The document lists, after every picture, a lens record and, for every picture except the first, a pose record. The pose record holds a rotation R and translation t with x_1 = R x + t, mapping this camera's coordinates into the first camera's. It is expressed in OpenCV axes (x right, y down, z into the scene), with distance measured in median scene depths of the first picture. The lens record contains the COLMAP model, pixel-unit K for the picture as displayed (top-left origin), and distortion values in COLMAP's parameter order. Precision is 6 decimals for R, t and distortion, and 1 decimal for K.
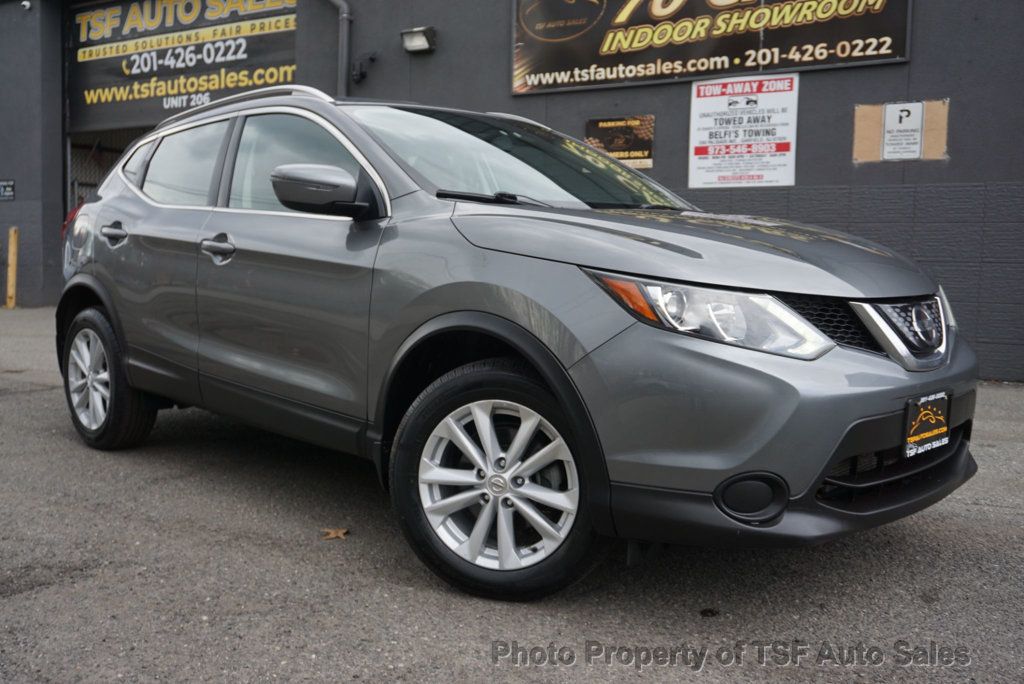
lens RADIAL K [[1014.1, 0, 502.5], [0, 1014.1, 339.9], [0, 0, 1]] dist [0.005140, 0.000000]
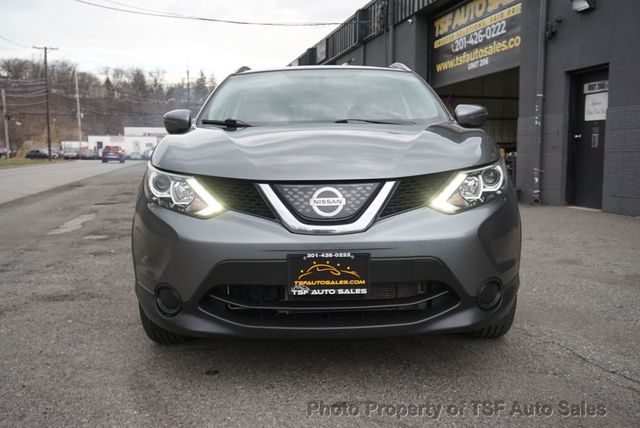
lens RADIAL K [[633.8, 0, 321.7], [0, 633.8, 216.2], [0, 0, 1]] dist [0.005140, 0.000000]
pose [[0.695127, 0.050149, -0.717136, 0.370187], [-0.044775, 0.998647, 0.026434, -0.006214], [0.717492, 0.013735, 0.696432, 0.147285]]
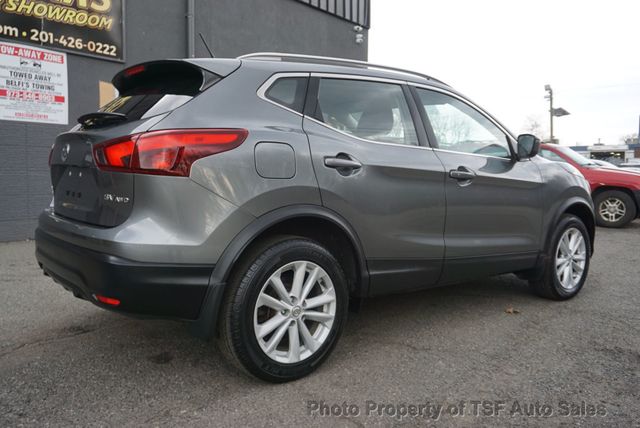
lens RADIAL K [[539.7, 0, 321.2], [0, 539.7, 218.0], [0, 0, 1]] dist [-0.017660, 0.004135]
pose [[0.051714, -0.102135, 0.993425, -0.531795], [0.077831, 0.992143, 0.097951, -0.057913], [-0.995624, 0.072254, 0.059257, 0.558900]]
